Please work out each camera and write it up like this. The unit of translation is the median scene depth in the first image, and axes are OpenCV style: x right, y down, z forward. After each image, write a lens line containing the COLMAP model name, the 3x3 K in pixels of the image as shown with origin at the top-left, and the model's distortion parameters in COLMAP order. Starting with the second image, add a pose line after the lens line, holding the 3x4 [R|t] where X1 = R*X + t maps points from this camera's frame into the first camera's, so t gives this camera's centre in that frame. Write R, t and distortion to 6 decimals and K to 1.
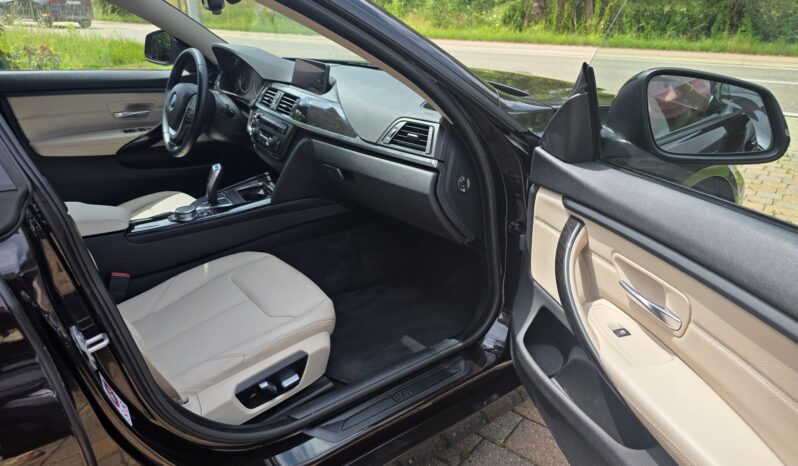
lens RADIAL K [[539.7, 0, 396.1], [0, 539.7, 233.0], [0, 0, 1]] dist [0.048073, -0.044830]
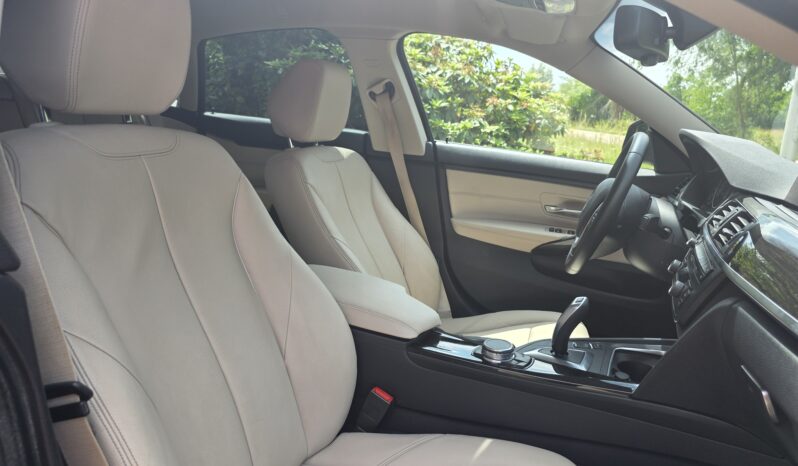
lens RADIAL K [[539.7, 0, 396.1], [0, 539.7, 233.0], [0, 0, 1]] dist [0.048073, -0.044830]
pose [[0.559217, 0.212902, -0.801217, 0.041162], [-0.378648, 0.925358, -0.018392, -0.126912], [0.737497, 0.313665, 0.598091, 0.554300]]
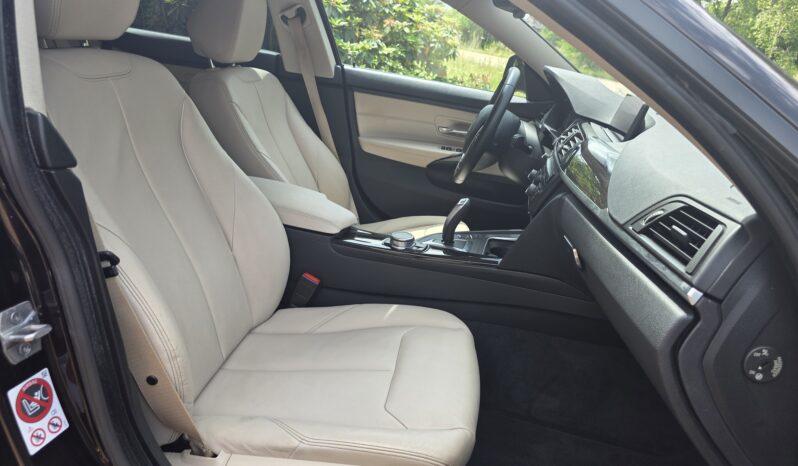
lens RADIAL K [[539.7, 0, 396.1], [0, 539.7, 233.0], [0, 0, 1]] dist [0.048073, -0.044830]
pose [[0.703425, 0.311804, -0.638726, 0.159099], [-0.372578, 0.927039, 0.042231, -0.091903], [0.605292, 0.208269, 0.768274, 0.405736]]
